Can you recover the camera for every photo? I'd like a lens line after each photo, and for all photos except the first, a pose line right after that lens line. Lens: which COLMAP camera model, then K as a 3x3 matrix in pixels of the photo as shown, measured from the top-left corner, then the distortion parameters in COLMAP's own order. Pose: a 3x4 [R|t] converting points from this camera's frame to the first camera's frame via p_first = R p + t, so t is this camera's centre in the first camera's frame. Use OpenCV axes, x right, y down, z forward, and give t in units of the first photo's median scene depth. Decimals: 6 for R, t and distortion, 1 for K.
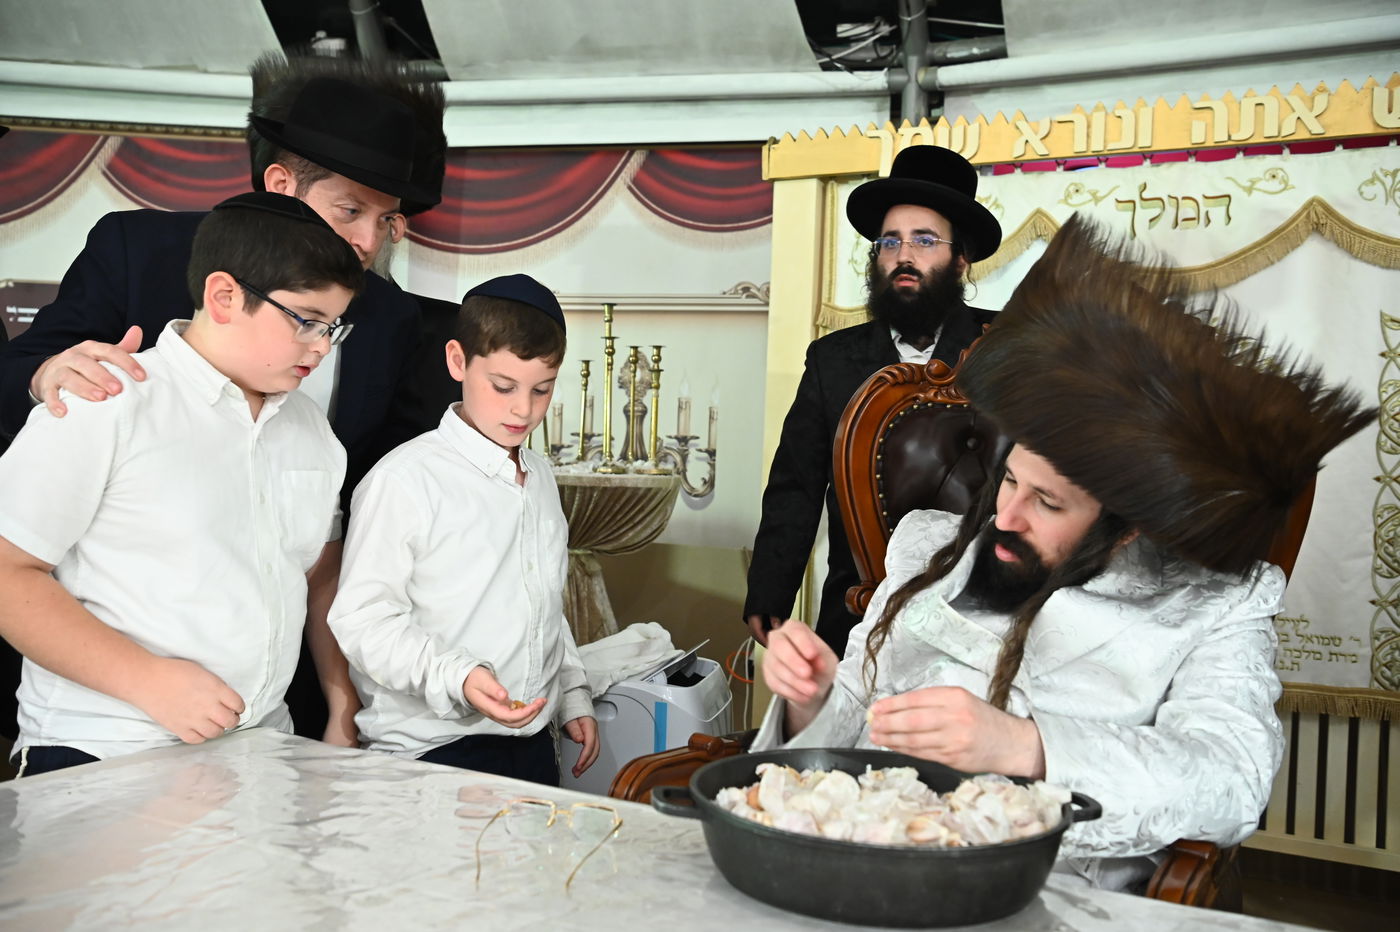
lens RADIAL K [[1281.9, 0, 694.8], [0, 1281.9, 463.1], [0, 0, 1]] dist [0.004509, 0.000000]
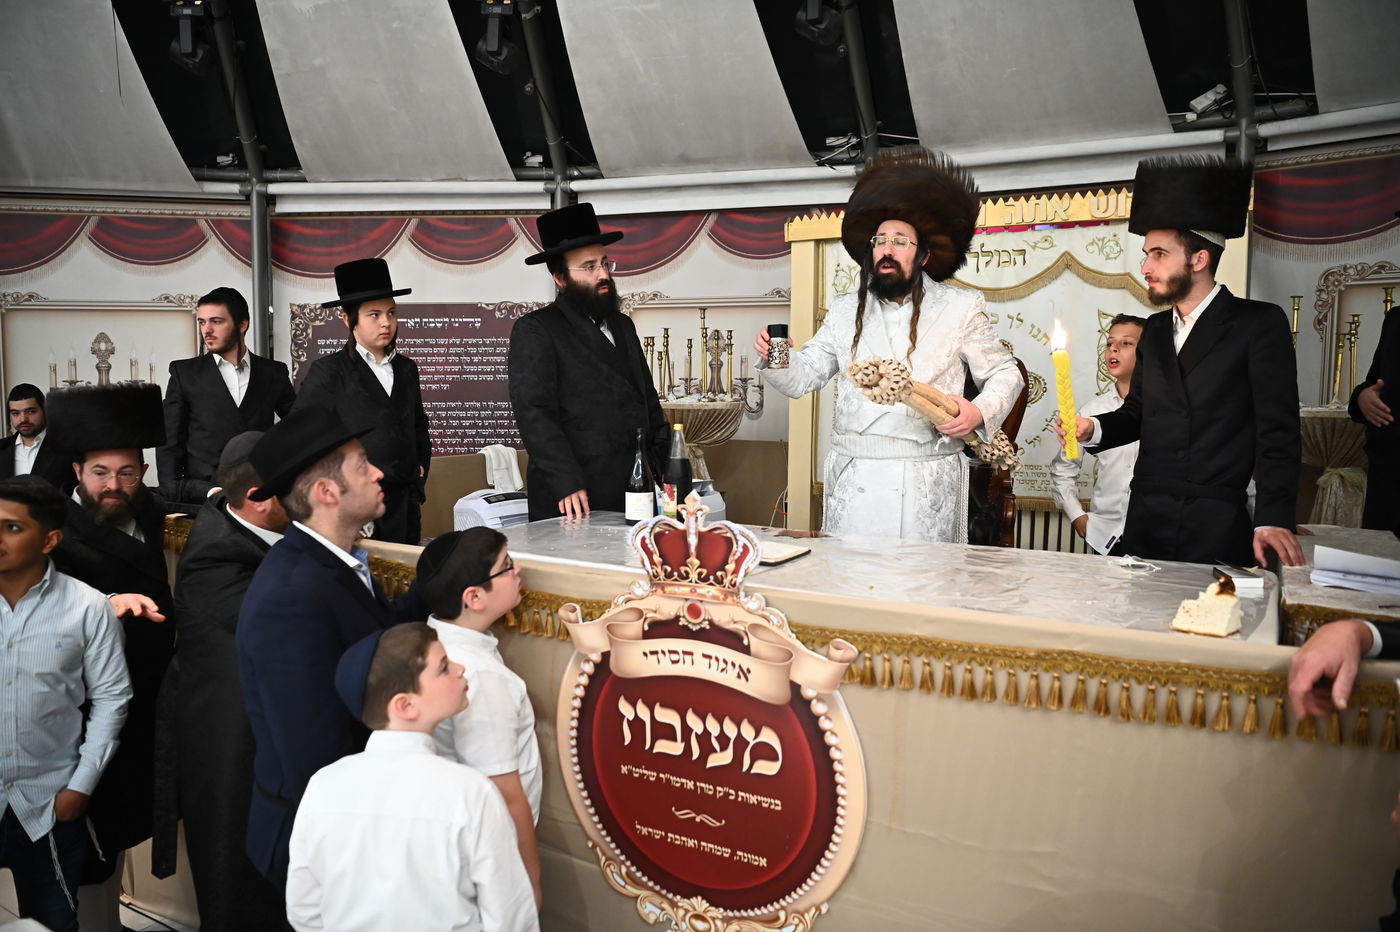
lens RADIAL K [[949.6, 0, 697.1], [0, 949.6, 461.0], [0, 0, 1]] dist [-0.080497, 0.019276]
pose [[0.998160, -0.028600, -0.053474, -0.009338], [0.032623, 0.996579, 0.075934, -0.011192], [0.051120, -0.077539, 0.995678, -0.369230]]
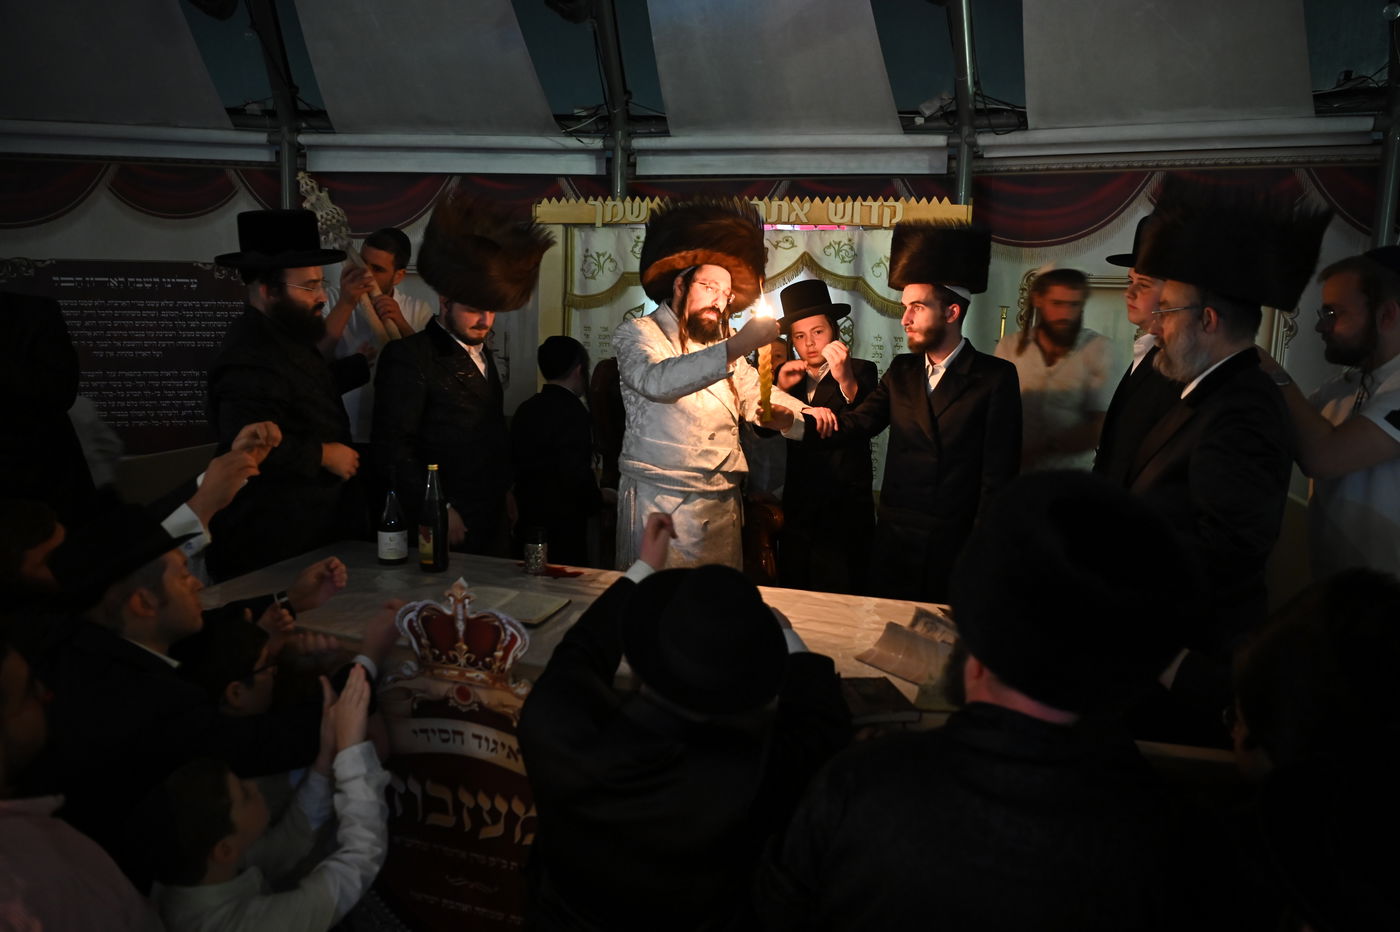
lens RADIAL K [[949.6, 0, 694.4], [0, 949.6, 464.2], [0, 0, 1]] dist [-0.080497, 0.019276]
pose [[0.976220, -0.043236, 0.212428, -0.020660], [0.007694, 0.986202, 0.165368, -0.096042], [-0.216647, -0.159802, 0.963082, -0.367949]]
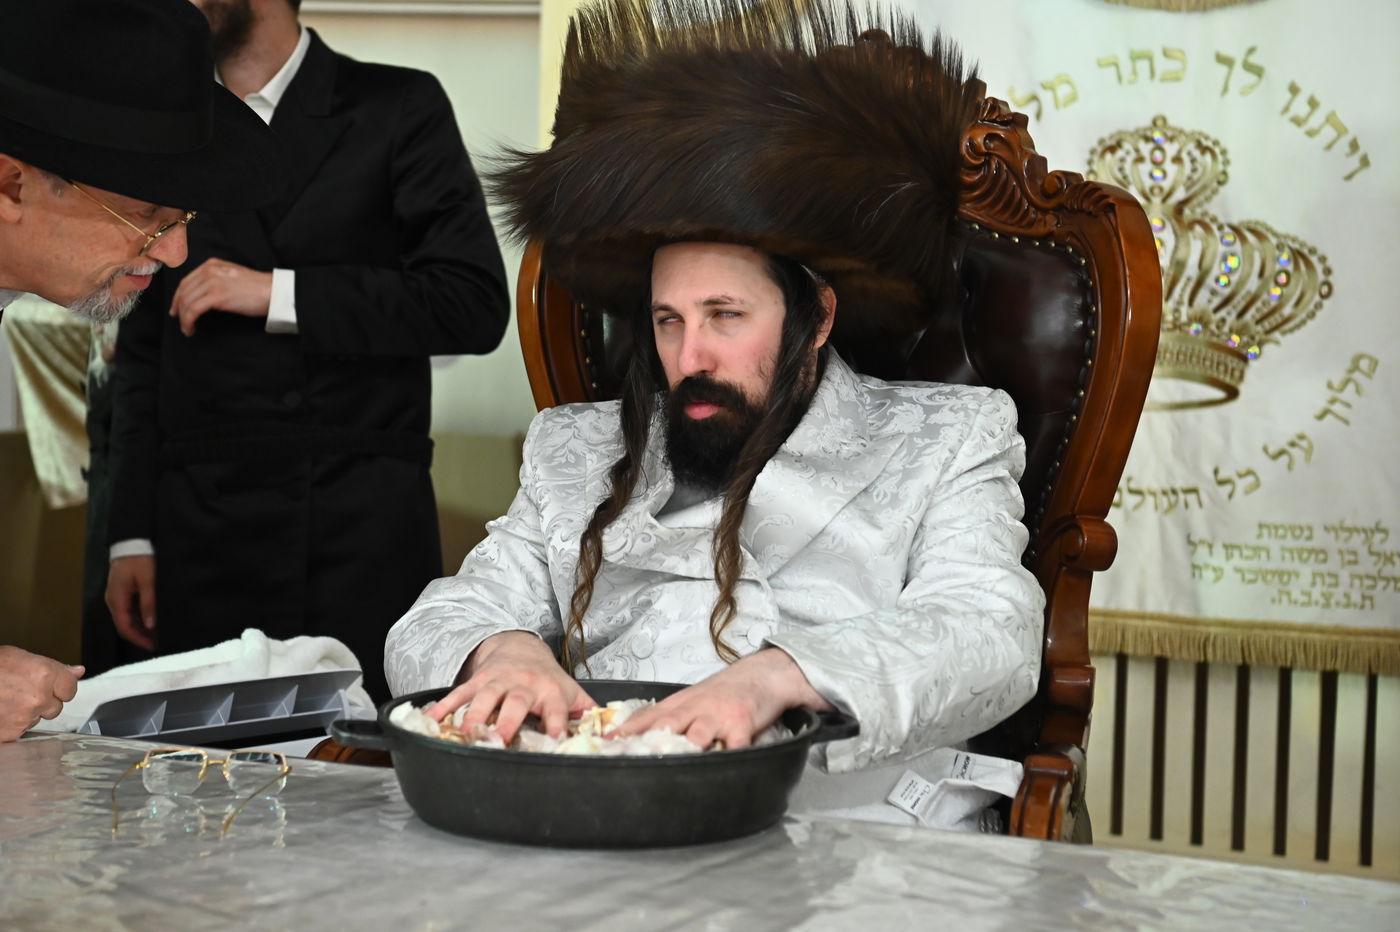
lens RADIAL K [[2616.1, 0, 692.9], [0, 2616.1, 469.8], [0, 0, 1]] dist [0.290069, 0.000000]
pose [[0.996441, -0.021006, 0.081628, 0.022336], [0.014421, 0.996655, 0.080445, -0.014196], [-0.083045, -0.078982, 0.993411, -0.219246]]
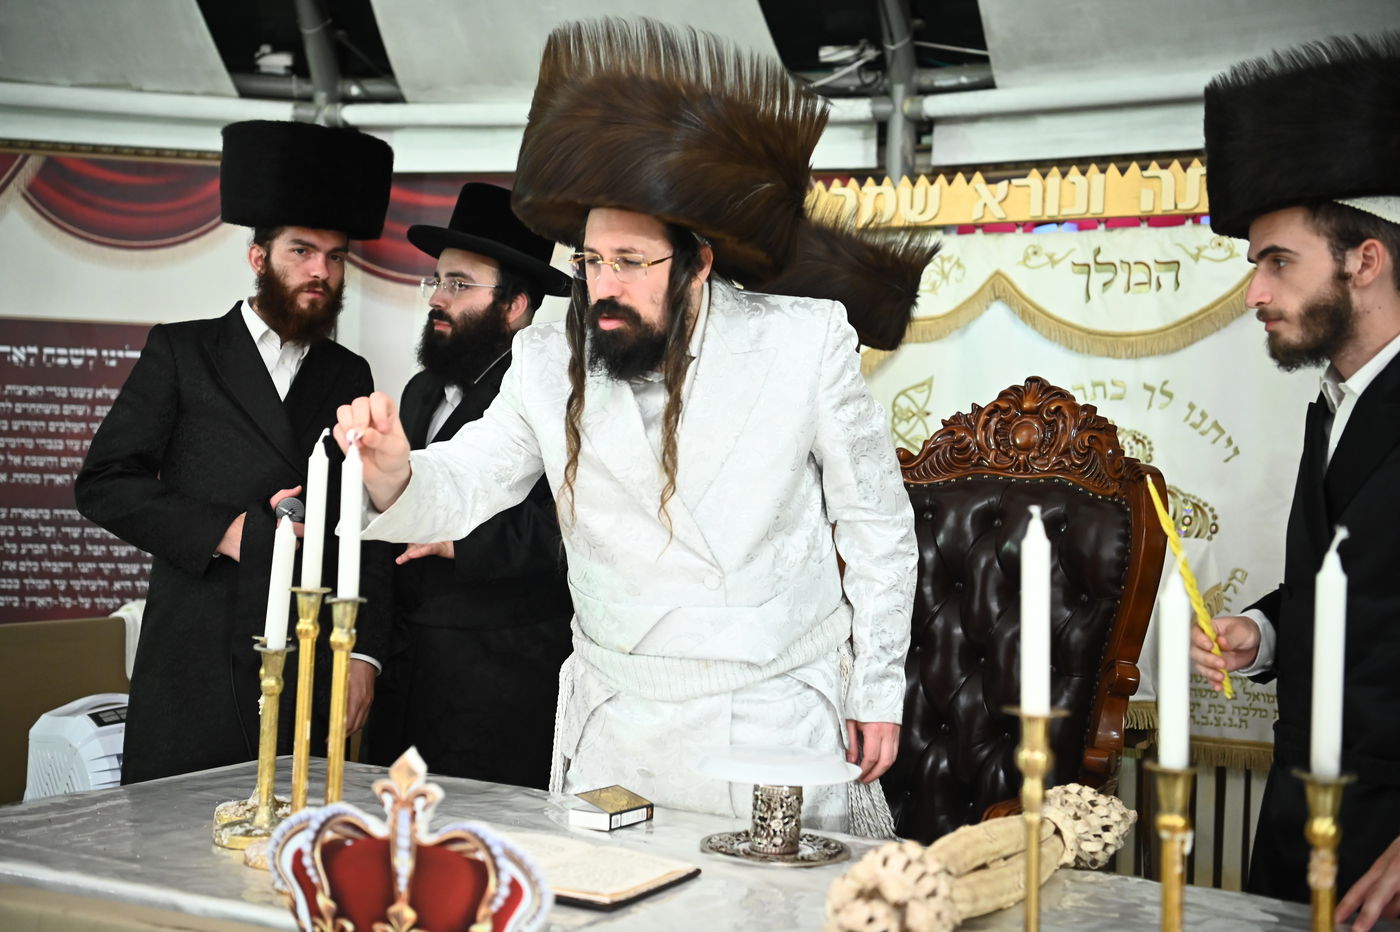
lens RADIAL K [[1672.5, 0, 699.0], [0, 1672.5, 461.7], [0, 0, 1]] dist [0.103124, 0.000000]
pose [[0.999998, 0.001564, -0.001388, 0.029397], [-0.001590, 0.999815, -0.019154, -0.018272], [0.001358, 0.019156, 0.999816, -0.273864]]
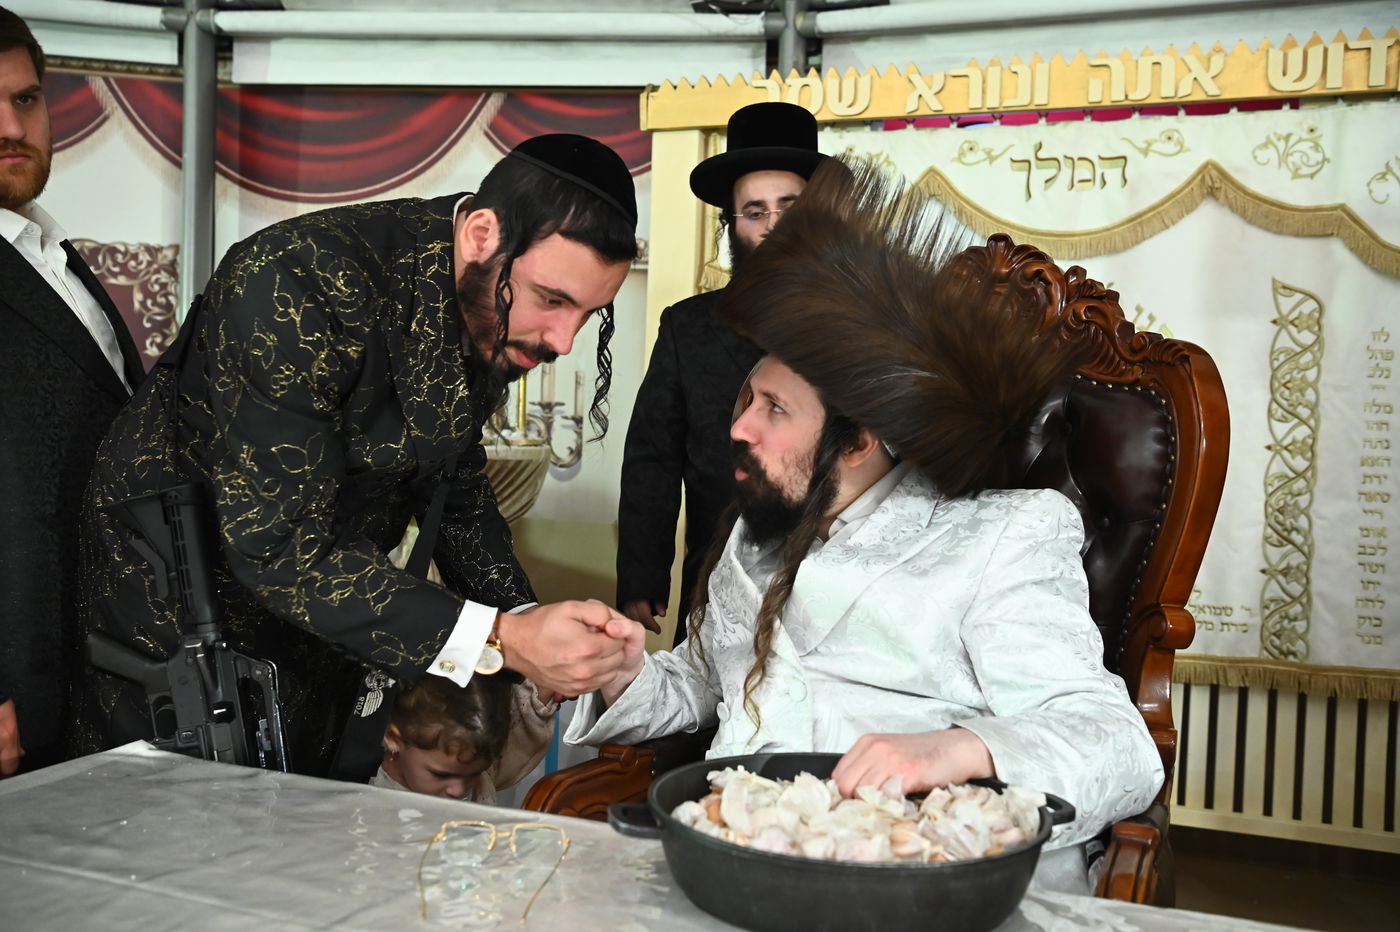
lens RADIAL K [[1349.7, 0, 698.0], [0, 1349.7, 465.8], [0, 0, 1]] dist [0.015547, 0.000000]
pose [[0.992587, -0.009067, 0.121201, -0.025215], [0.005350, 0.999506, 0.030960, -0.006293], [-0.121422, -0.030082, 0.992145, 0.011133]]
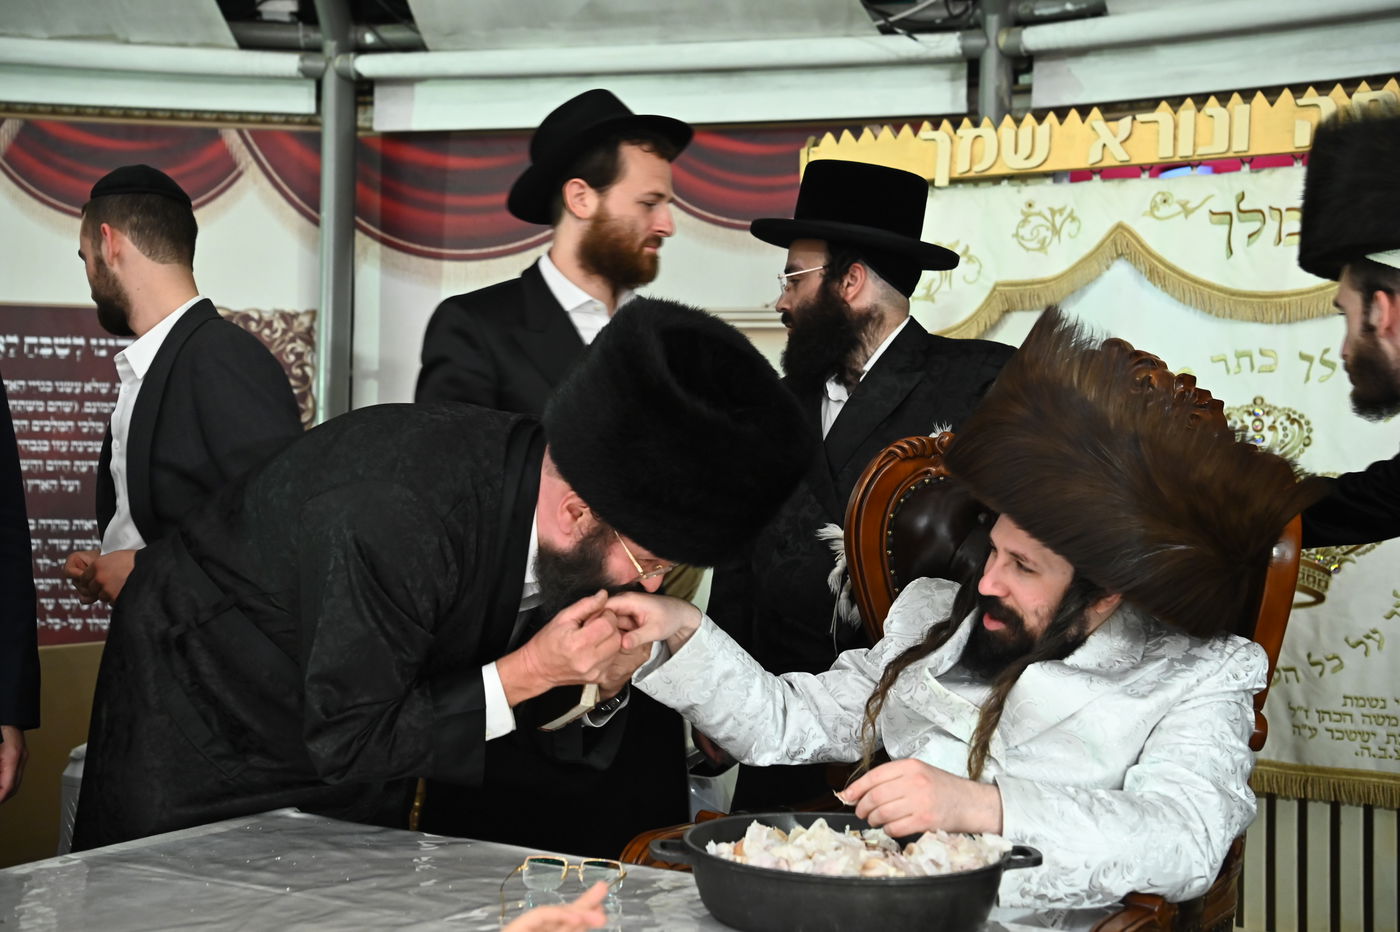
lens RADIAL K [[1808.0, 0, 701.0], [0, 1808.0, 462.1], [0, 0, 1]] dist [0.142972, 0.000000]
pose [[0.999403, -0.013273, -0.031903, 0.020903], [0.012745, 0.999779, -0.016702, -0.017854], [0.032118, 0.016285, 0.999351, -0.194178]]
